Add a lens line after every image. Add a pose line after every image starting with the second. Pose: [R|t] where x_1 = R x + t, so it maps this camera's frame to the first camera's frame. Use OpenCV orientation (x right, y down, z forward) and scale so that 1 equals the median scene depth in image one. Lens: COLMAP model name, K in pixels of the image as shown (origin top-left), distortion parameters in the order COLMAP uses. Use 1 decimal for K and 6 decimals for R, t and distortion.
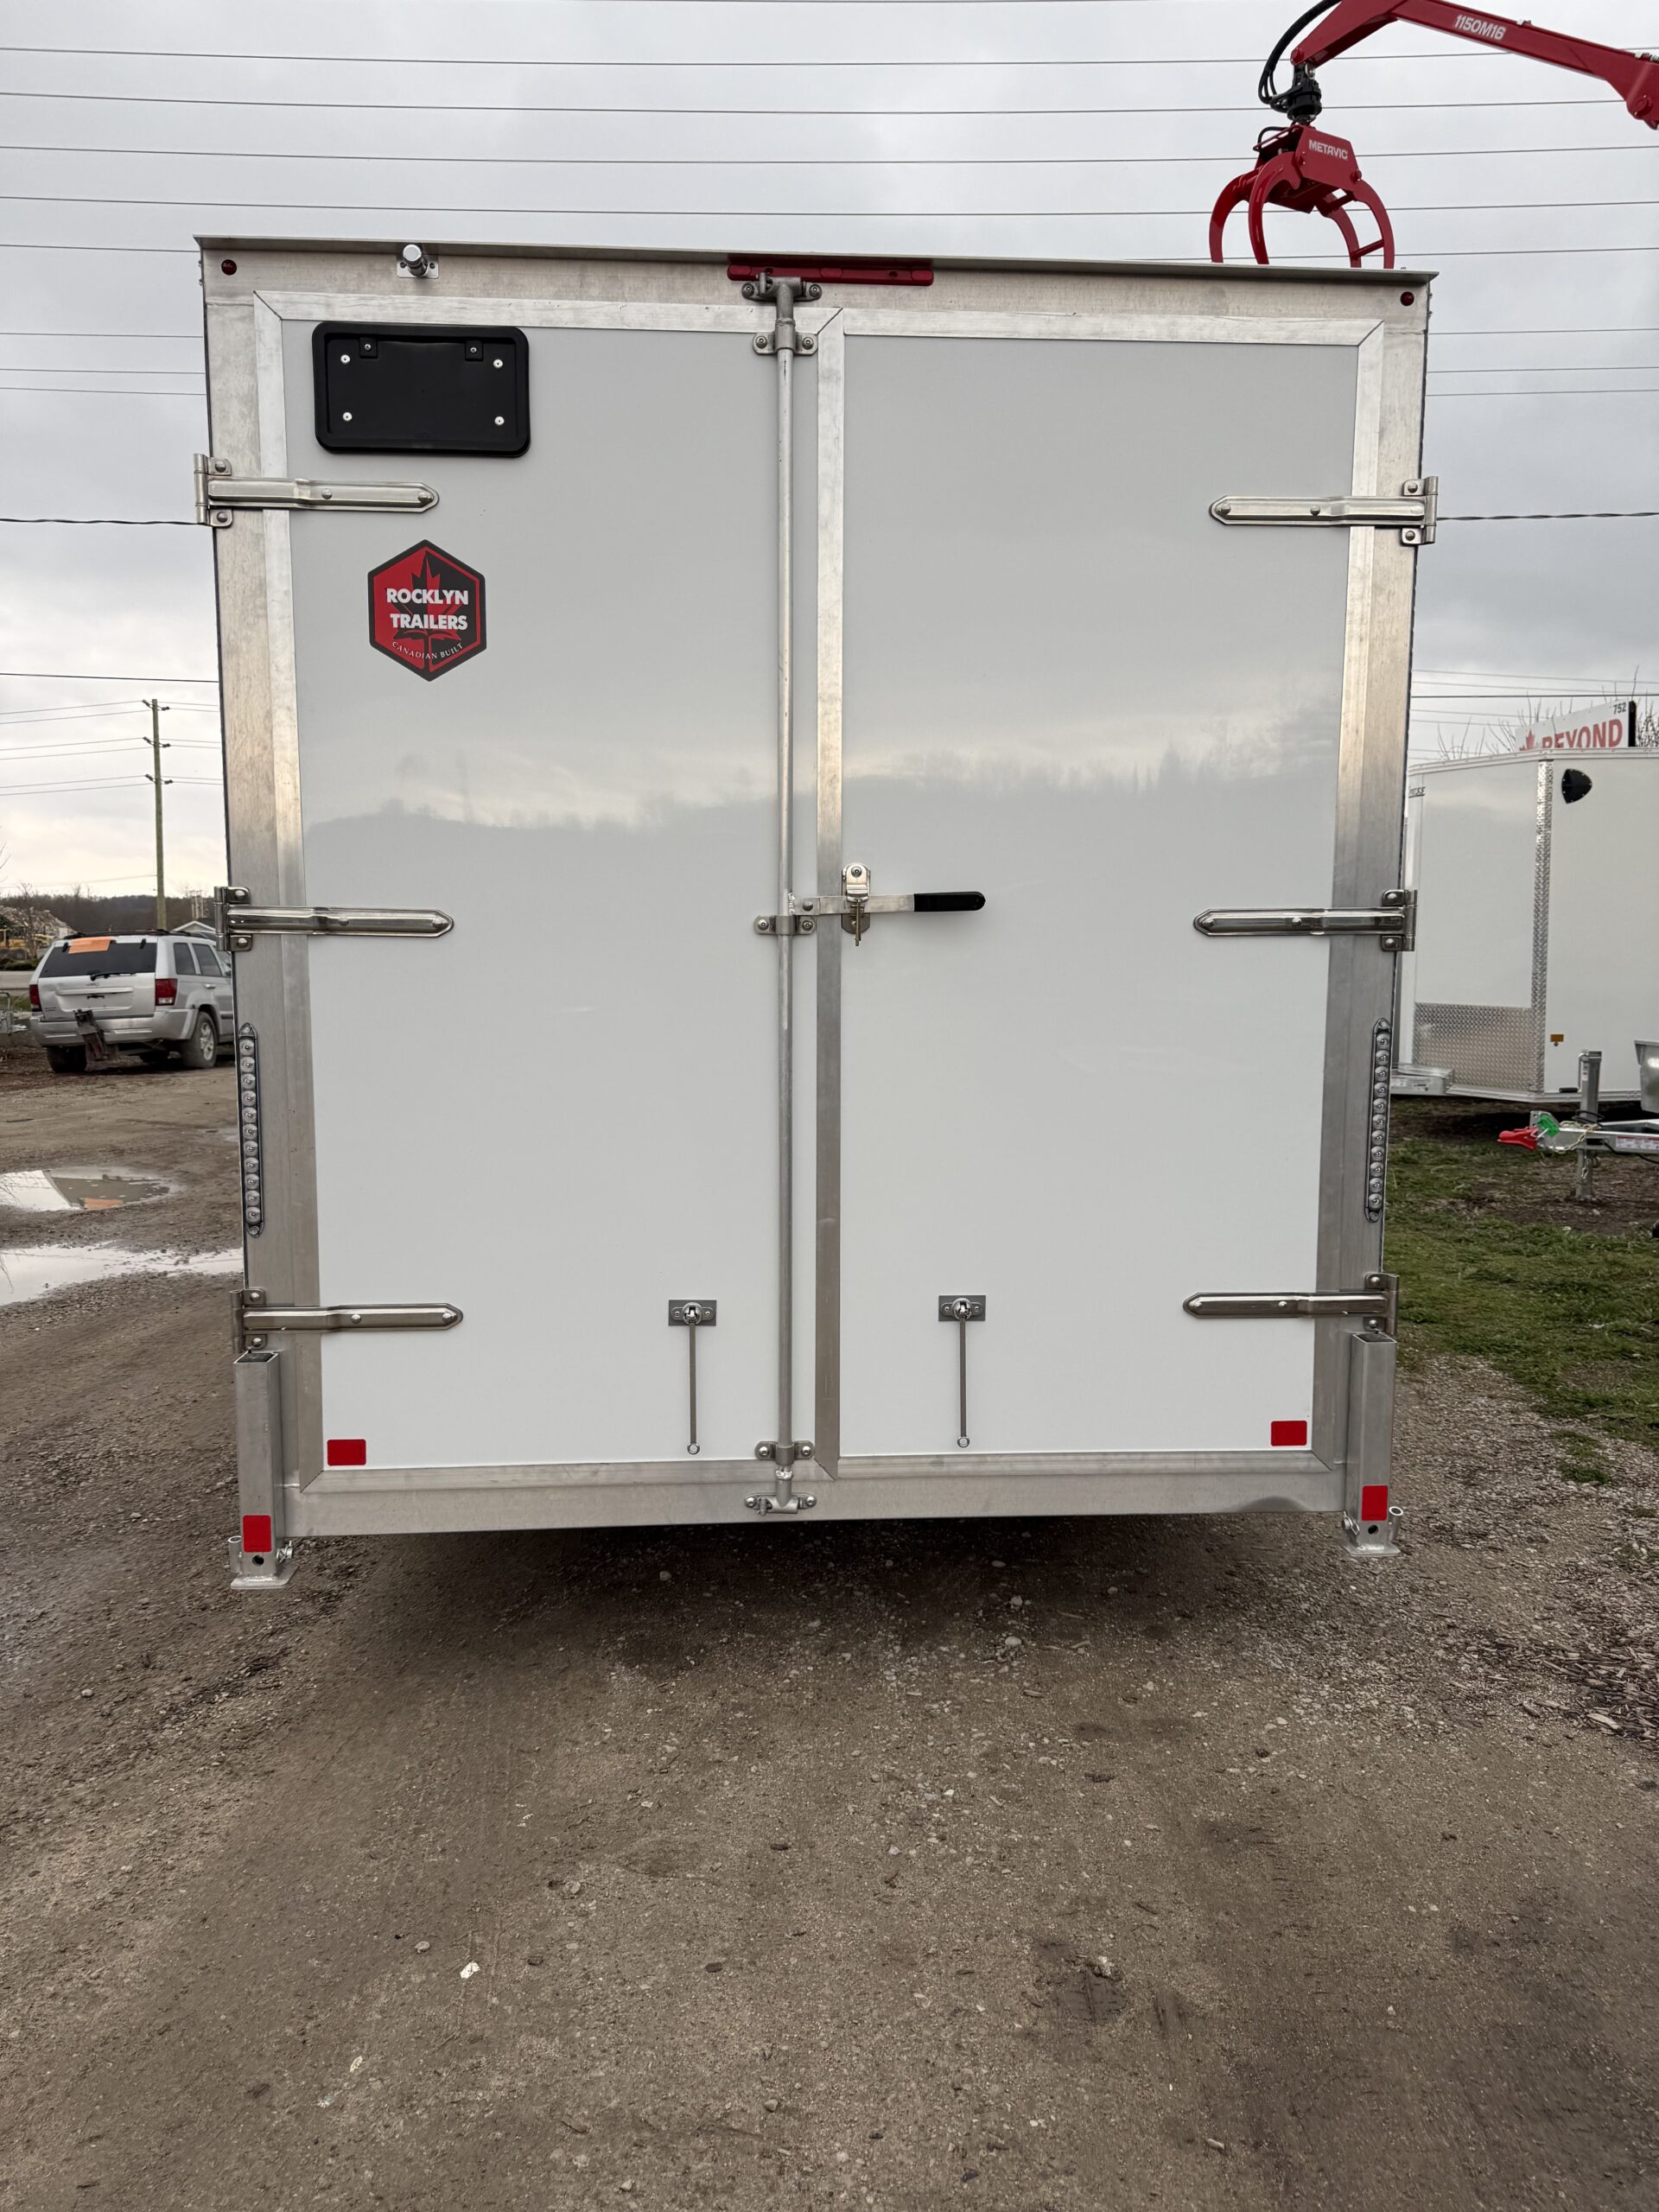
lens RADIAL K [[1527.3, 0, 829.5], [0, 1527.3, 1106.0], [0, 0, 1]] dist [0.039456, -0.035610]
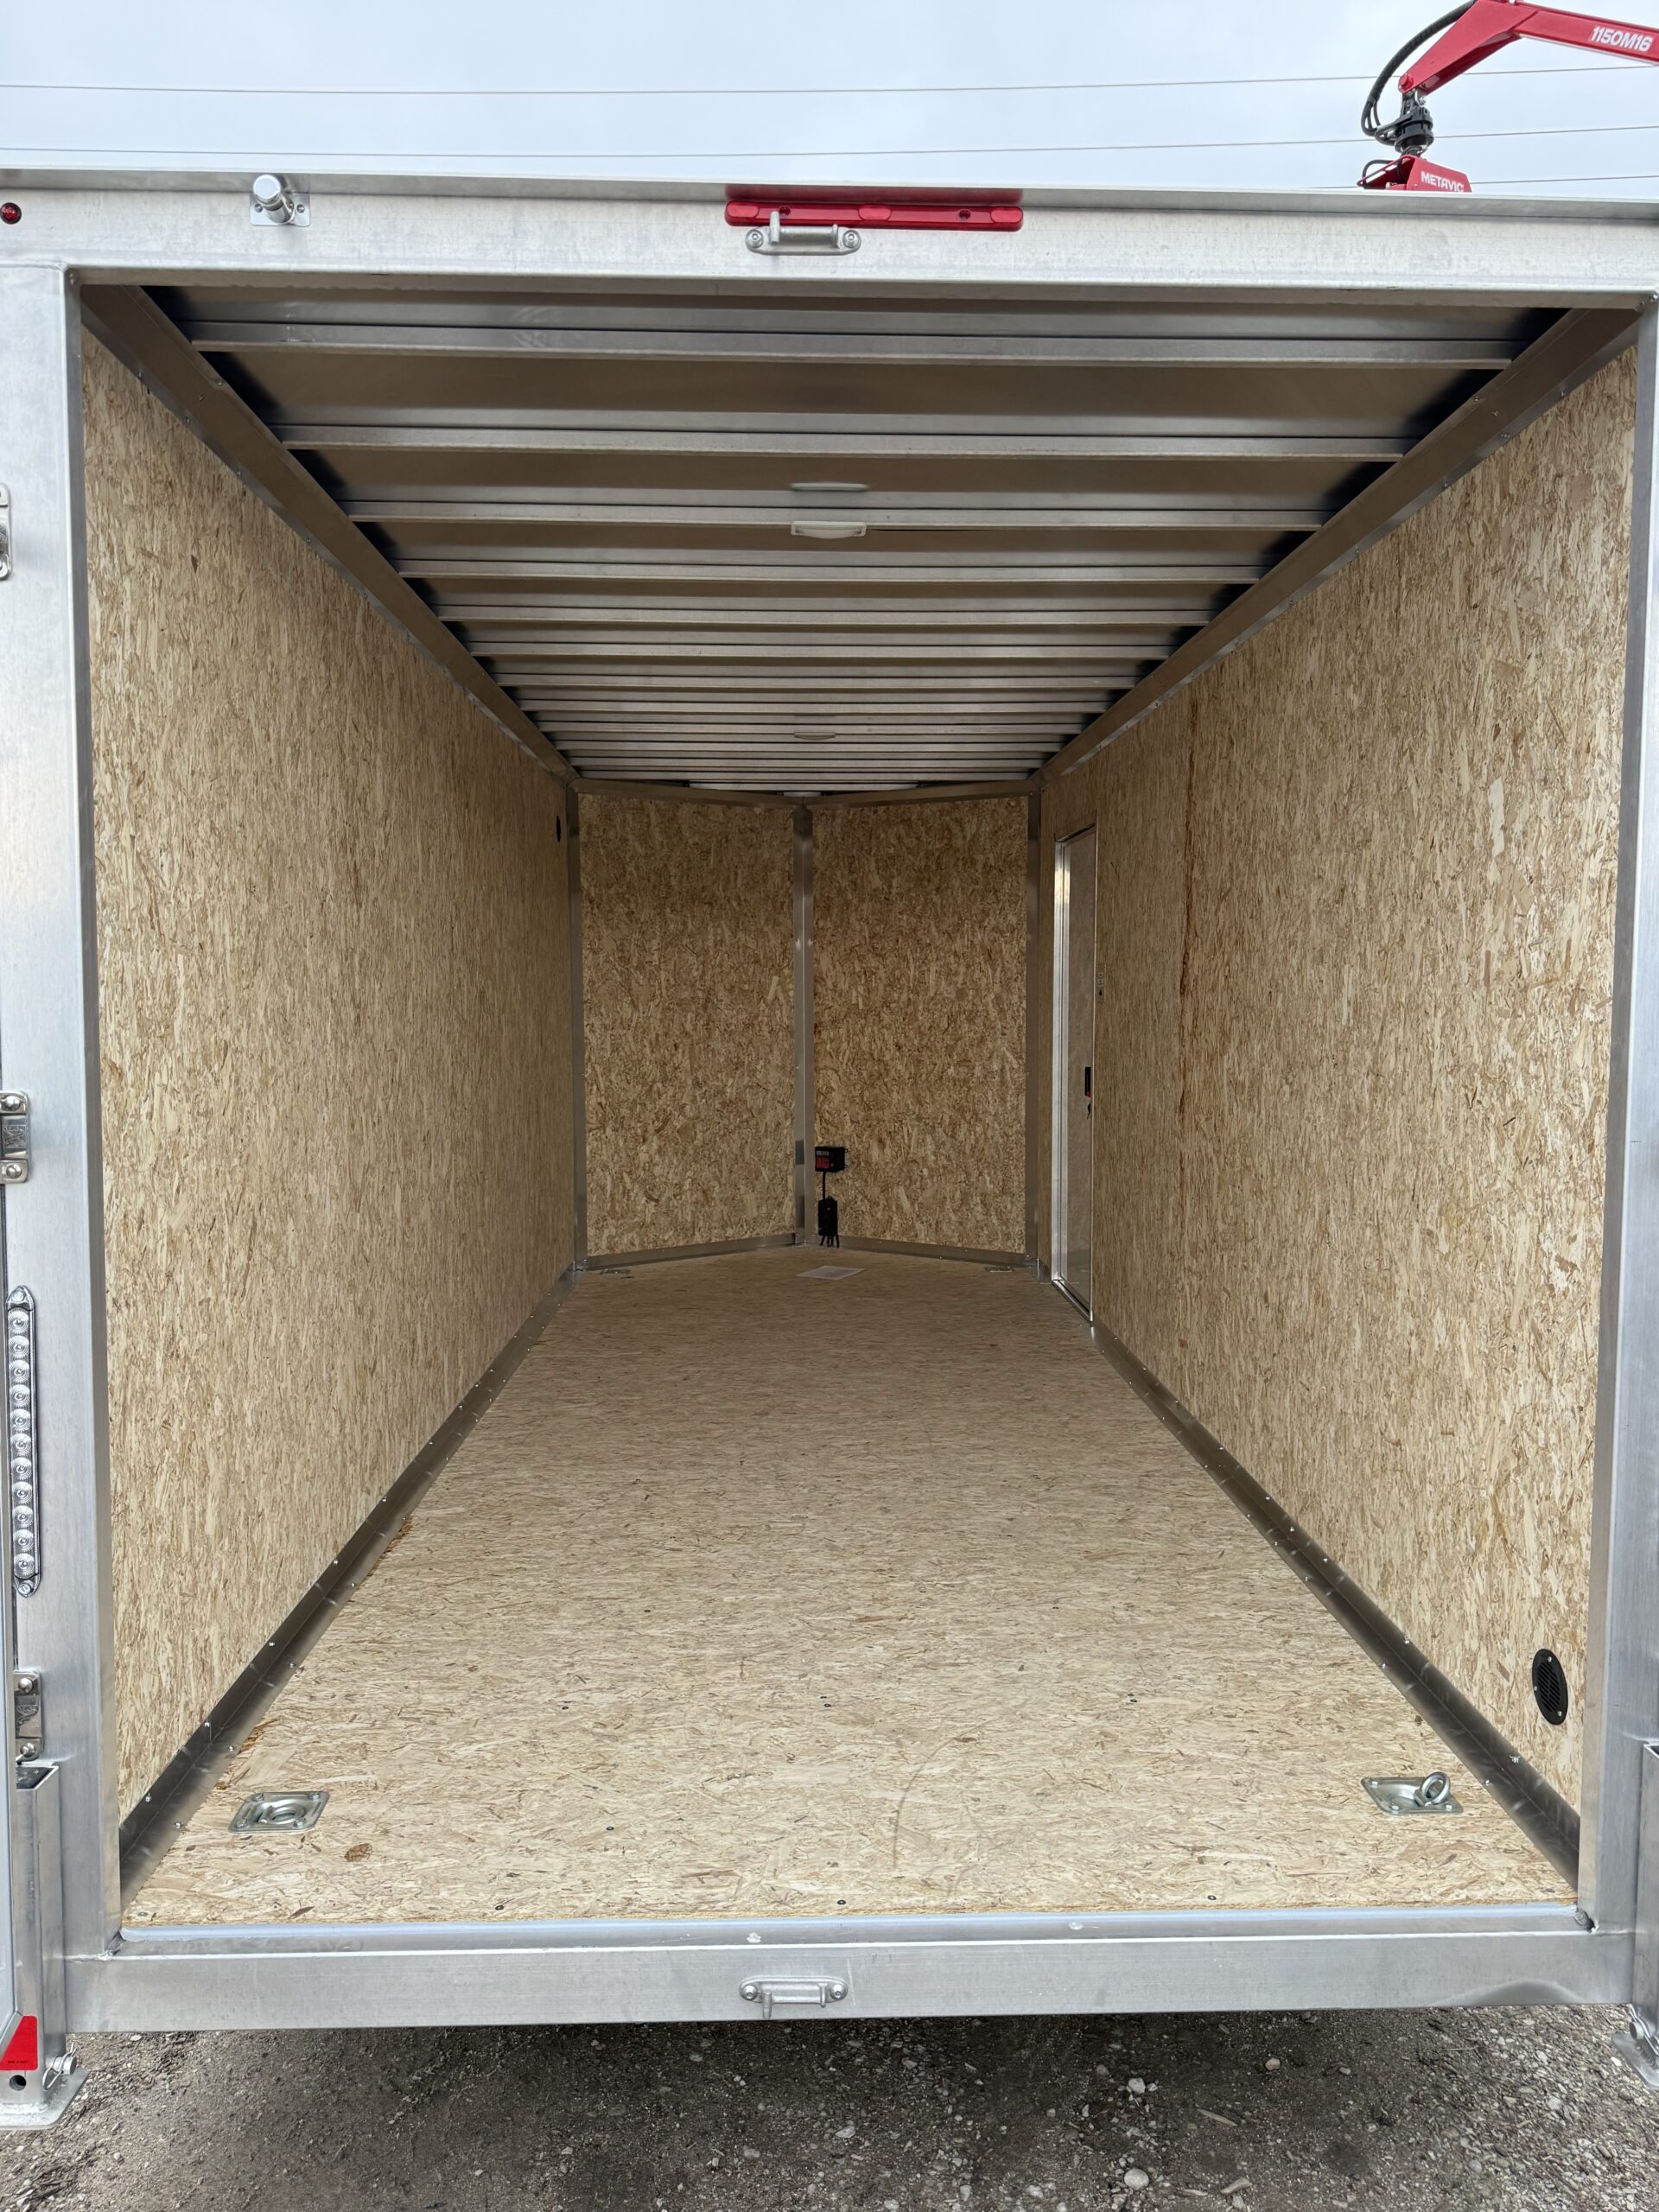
lens RADIAL K [[1565.6, 0, 829.5], [0, 1565.6, 1106.0], [0, 0, 1]] dist [0.004253, -0.004152]
pose [[0.999394, 0.003714, -0.034604, 0.005694], [-0.005565, 0.998549, -0.053566, -0.086575], [0.034354, 0.053726, 0.997965, 0.269512]]
